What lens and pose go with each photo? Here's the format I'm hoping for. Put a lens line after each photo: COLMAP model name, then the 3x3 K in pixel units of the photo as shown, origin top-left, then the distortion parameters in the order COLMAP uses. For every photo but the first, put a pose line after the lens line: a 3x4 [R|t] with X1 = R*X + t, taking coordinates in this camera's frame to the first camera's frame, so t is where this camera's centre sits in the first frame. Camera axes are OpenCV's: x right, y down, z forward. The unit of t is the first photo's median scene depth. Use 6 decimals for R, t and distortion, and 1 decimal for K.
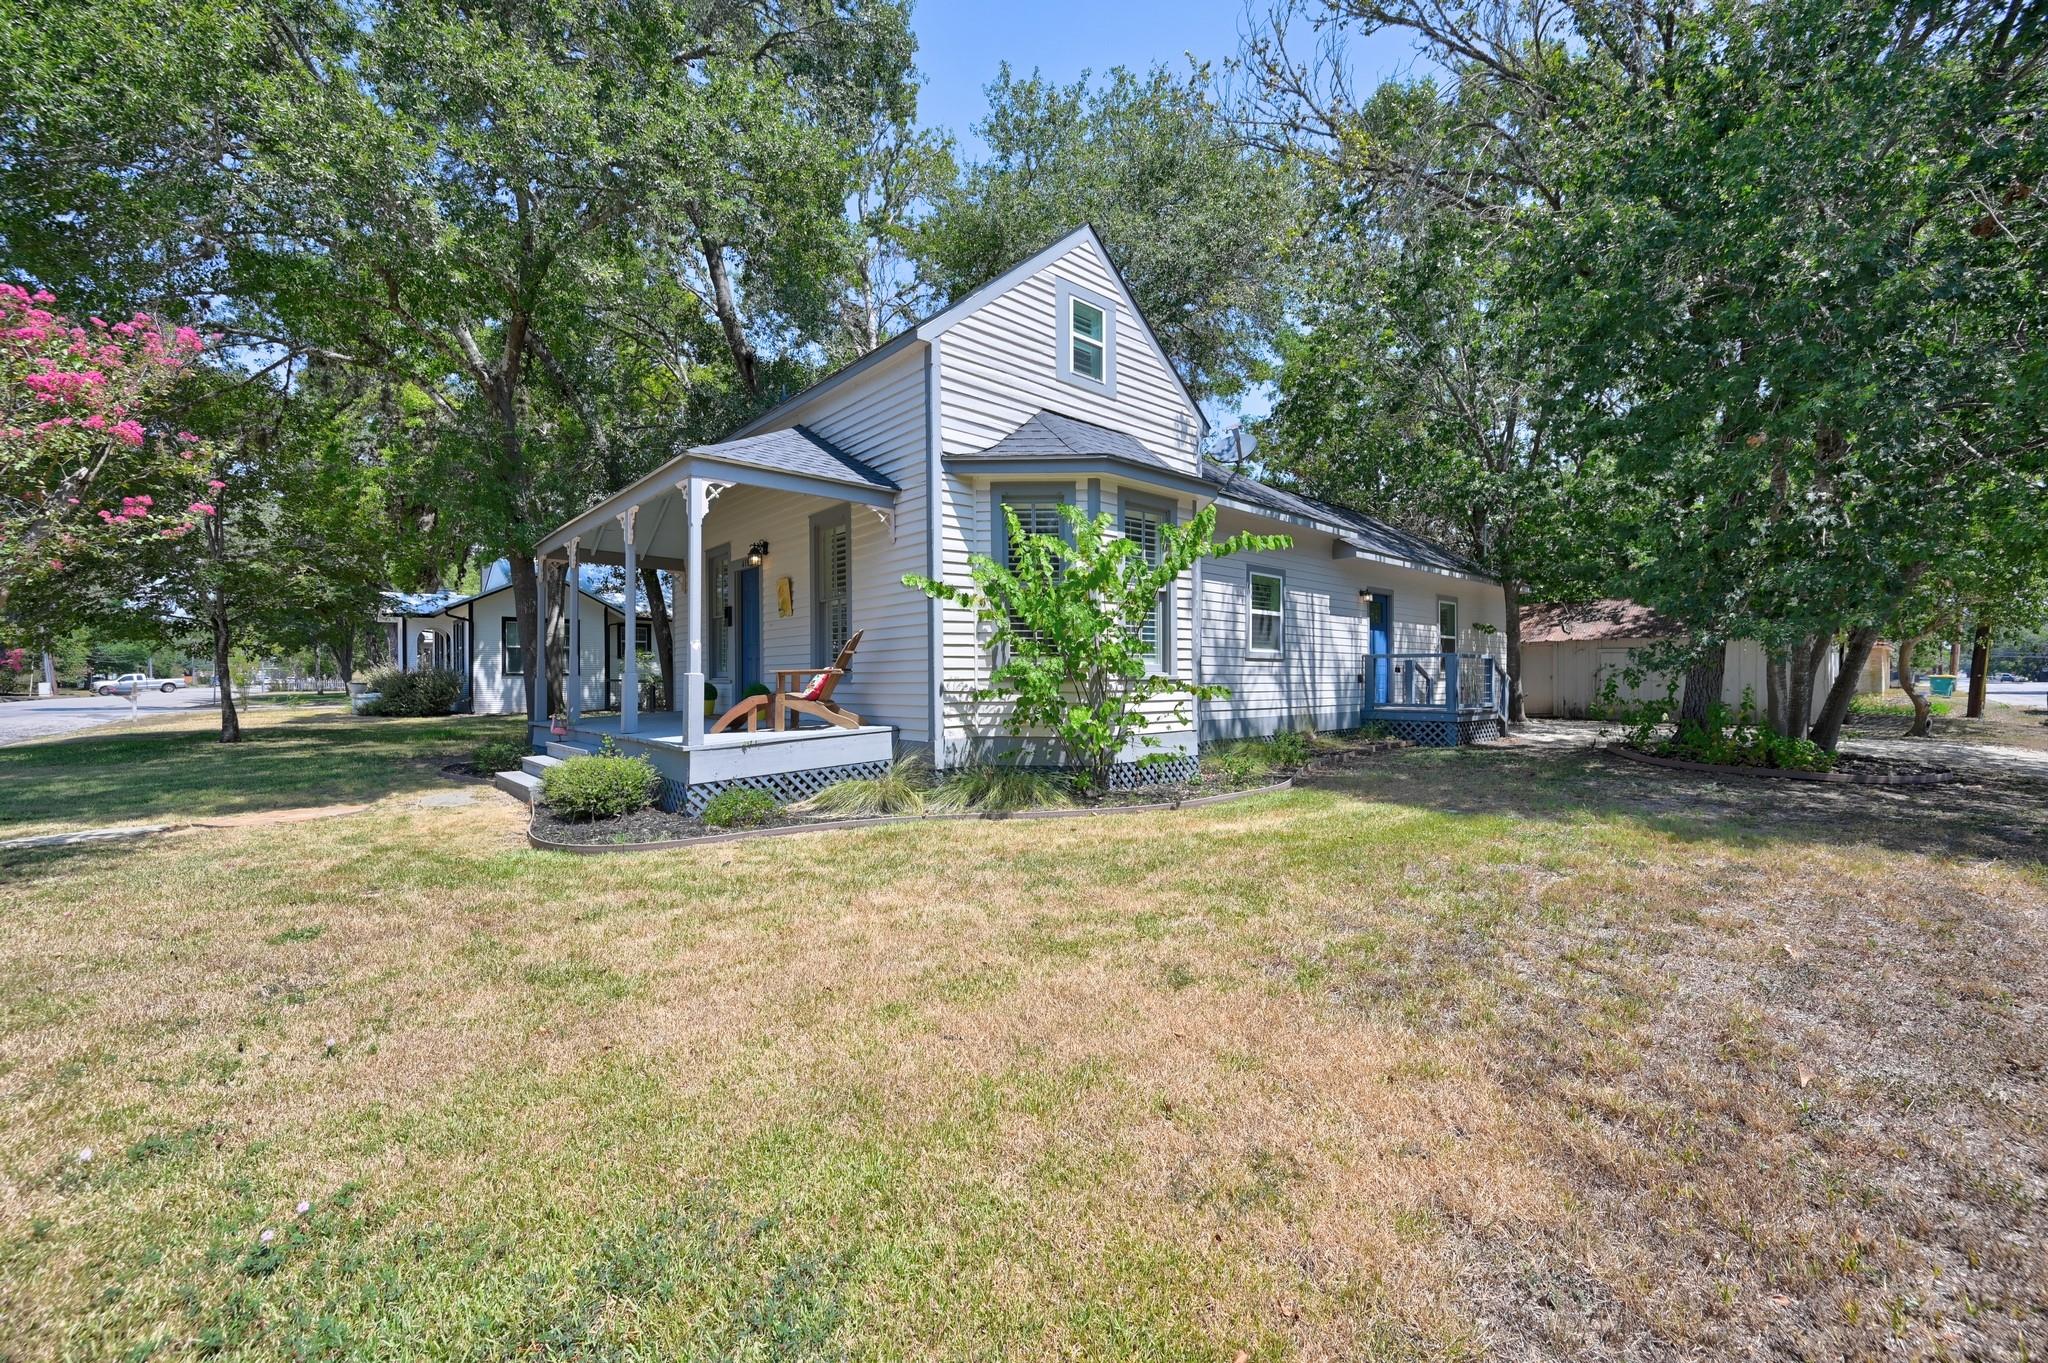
lens RADIAL K [[809.9, 0, 1033.4], [0, 809.9, 679.1], [0, 0, 1]] dist [0.000955, 0.000080]
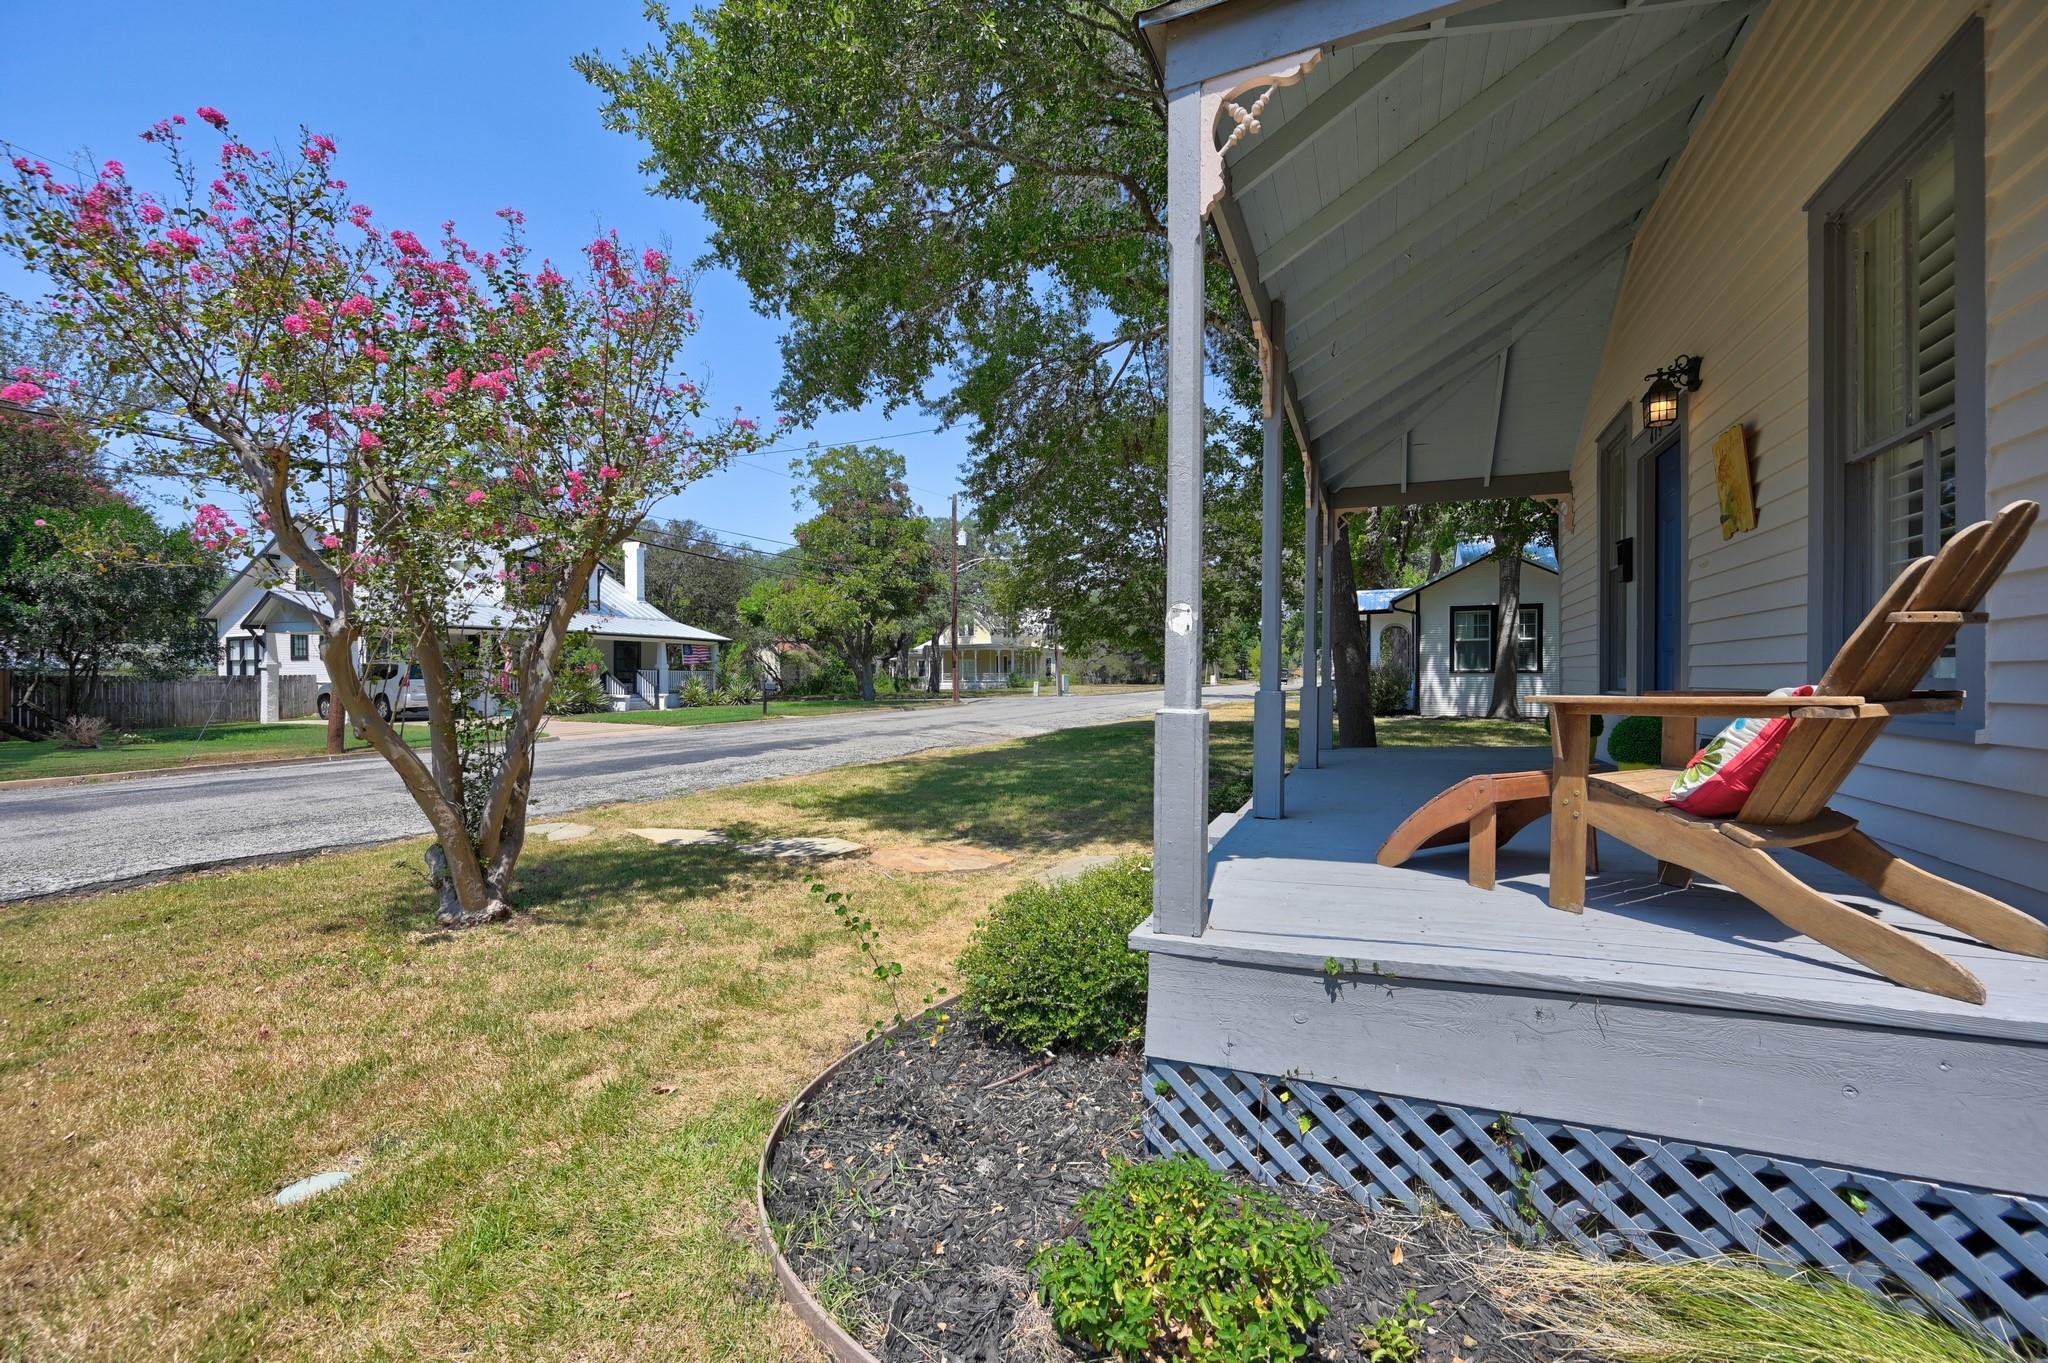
lens RADIAL K [[809.9, 0, 1026.8], [0, 809.9, 677.1], [0, 0, 1]] dist [0.000955, 0.000080]
pose [[0.406582, 0.006669, -0.913590, -0.113906], [-0.000995, 0.999976, 0.006857, -0.016802], [0.913614, -0.001879, 0.406579, 0.623251]]
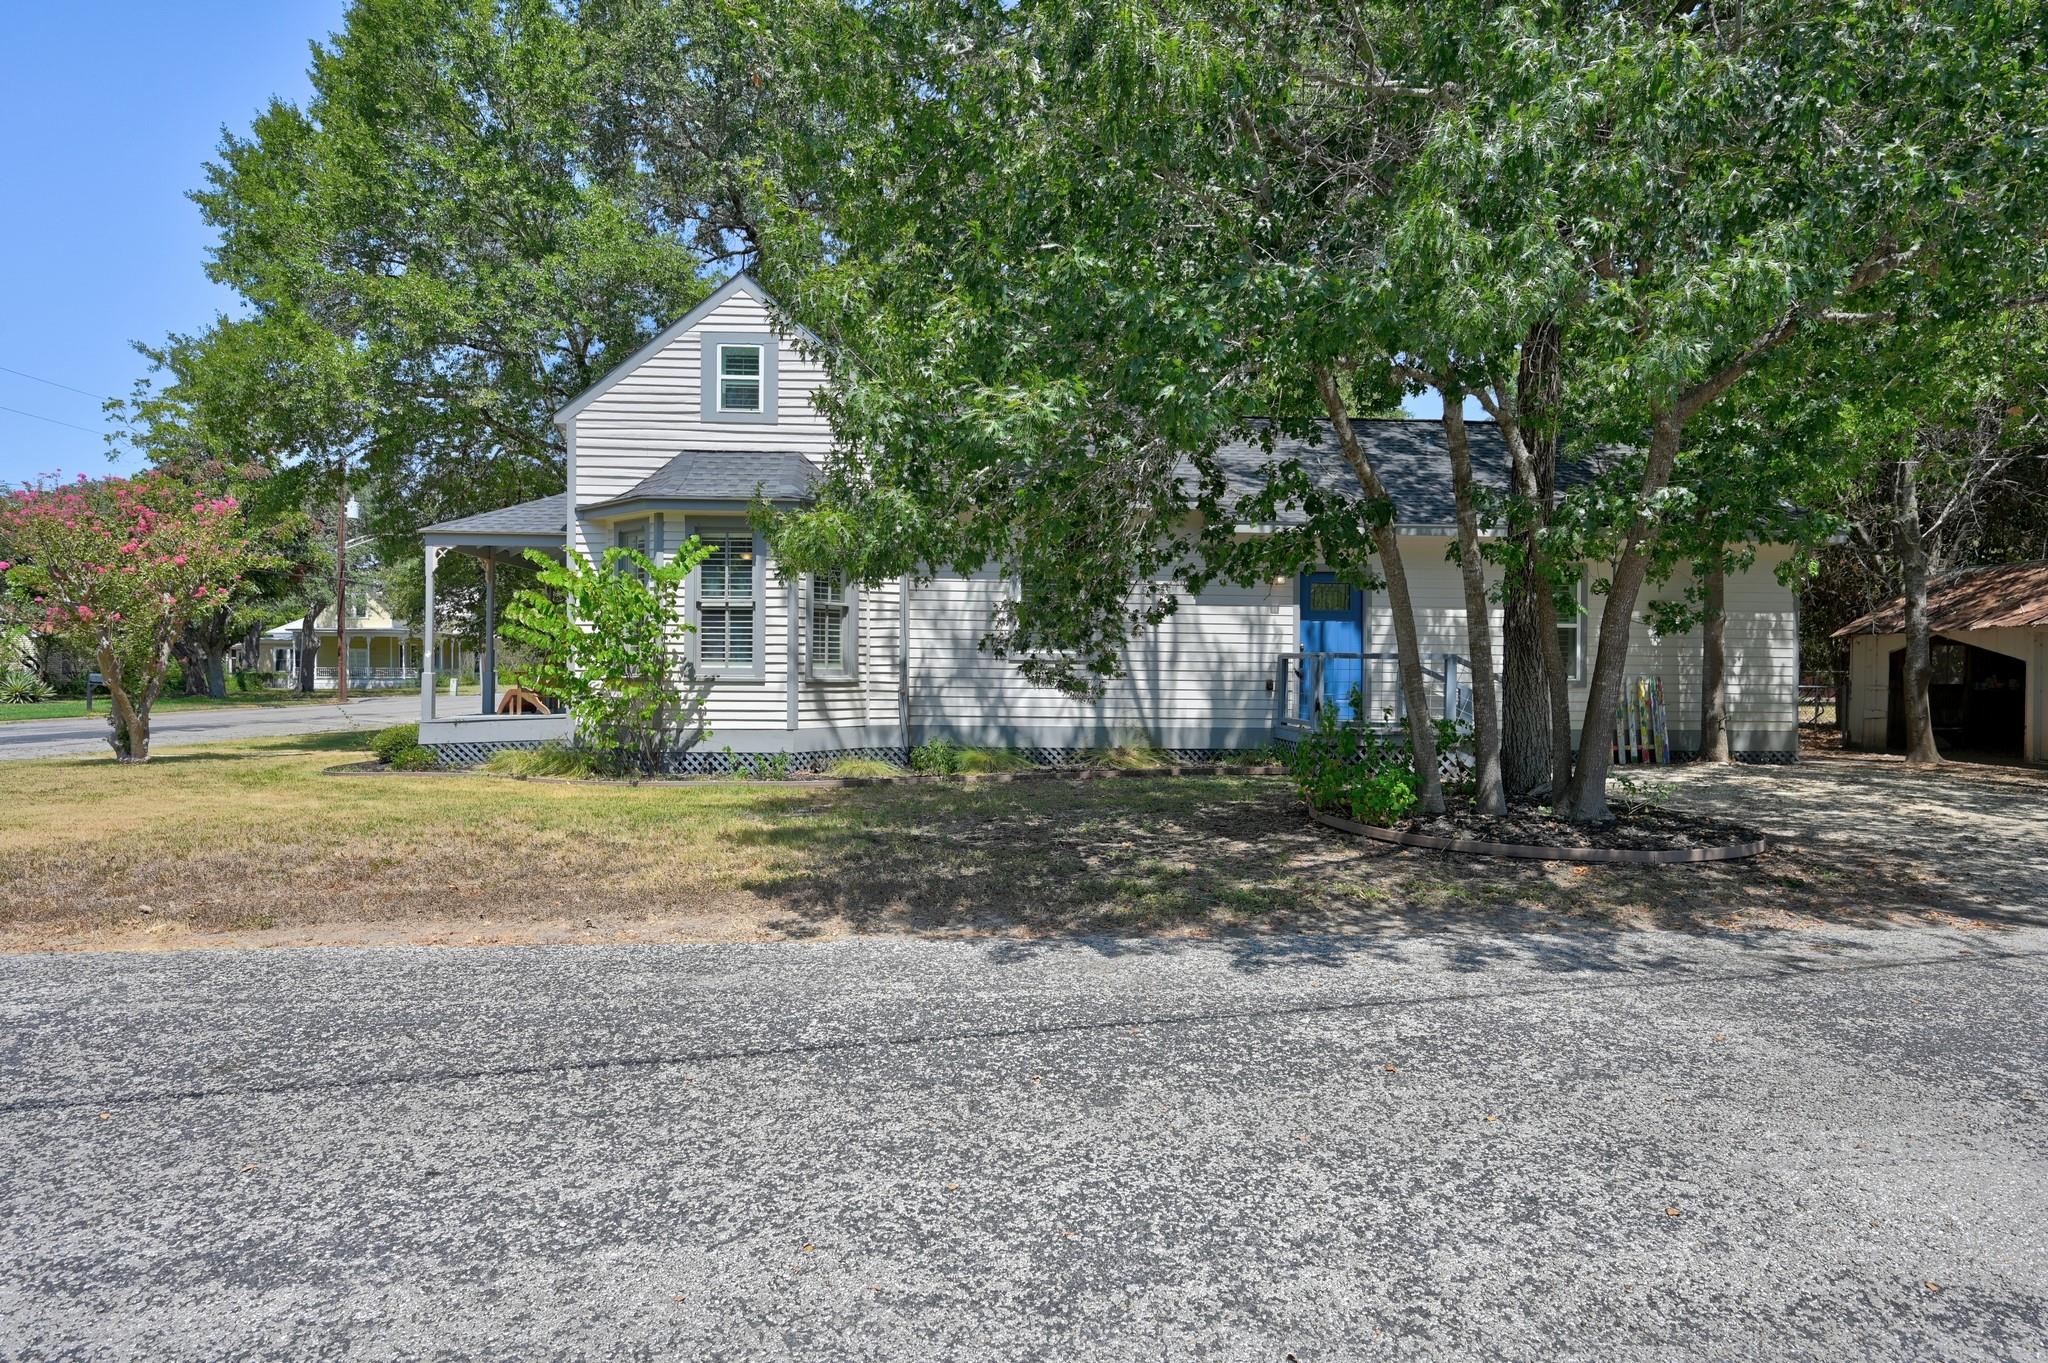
lens RADIAL K [[1103.2, 0, 1024.3], [0, 1103.2, 674.7], [0, 0, 1]] dist [-0.003326, -0.000288]
pose [[0.779787, 0.009838, -0.625968, 1.361423], [-0.010957, 0.999938, 0.002065, -0.015513], [0.625949, 0.005248, 0.779846, 0.058715]]
